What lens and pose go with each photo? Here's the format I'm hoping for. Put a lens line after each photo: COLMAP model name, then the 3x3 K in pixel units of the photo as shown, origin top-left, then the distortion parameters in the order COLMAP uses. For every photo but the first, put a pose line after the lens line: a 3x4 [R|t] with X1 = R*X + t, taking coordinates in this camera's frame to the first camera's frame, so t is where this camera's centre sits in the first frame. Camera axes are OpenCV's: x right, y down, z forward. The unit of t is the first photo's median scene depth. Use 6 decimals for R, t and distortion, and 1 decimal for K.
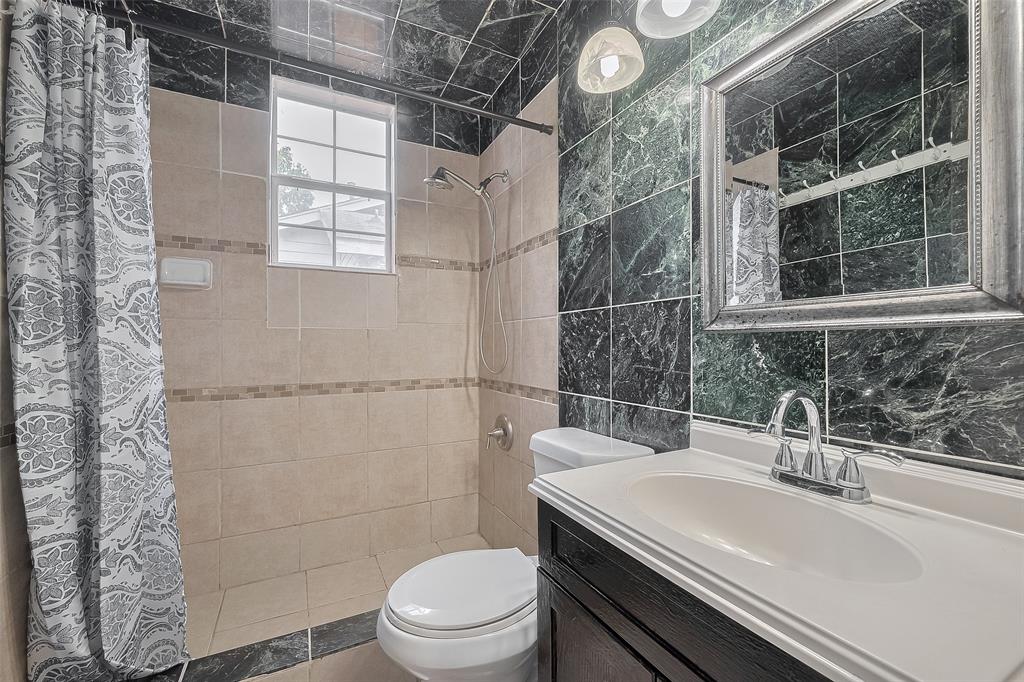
lens RADIAL K [[414.1, 0, 514.7], [0, 414.1, 344.6], [0, 0, 1]] dist [-0.002622, 0.000499]
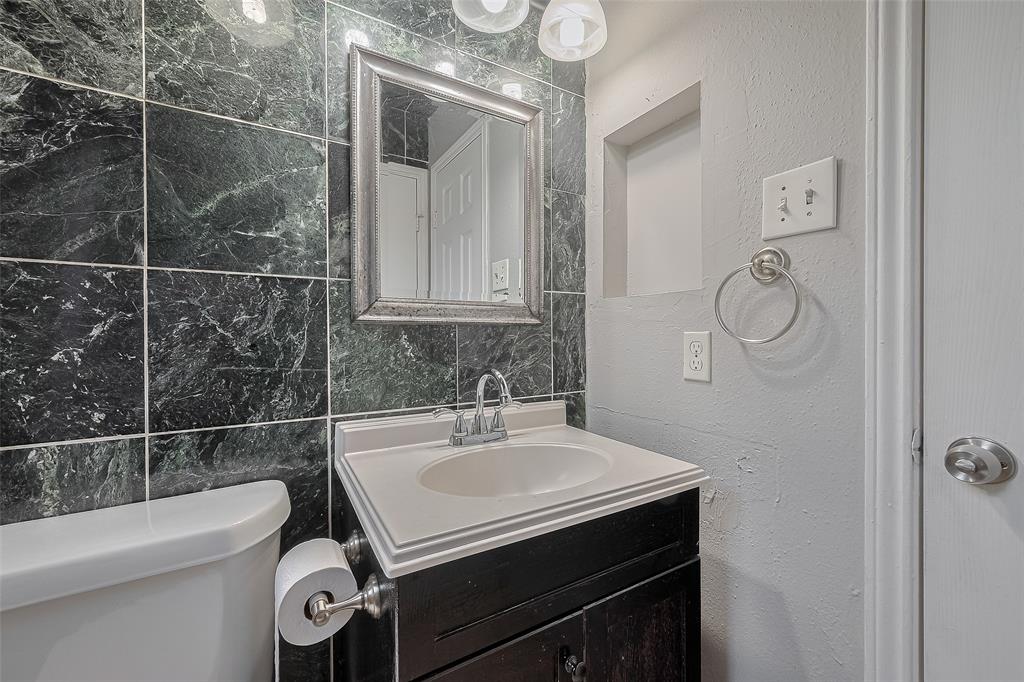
lens RADIAL K [[414.1, 0, 518.3], [0, 414.1, 335.9], [0, 0, 1]] dist [-0.002622, 0.000499]
pose [[-0.062202, -0.002085, 0.998061, -0.433530], [-0.002075, 0.999996, 0.001959, -0.002191], [-0.998061, -0.001949, -0.062206, 0.647264]]
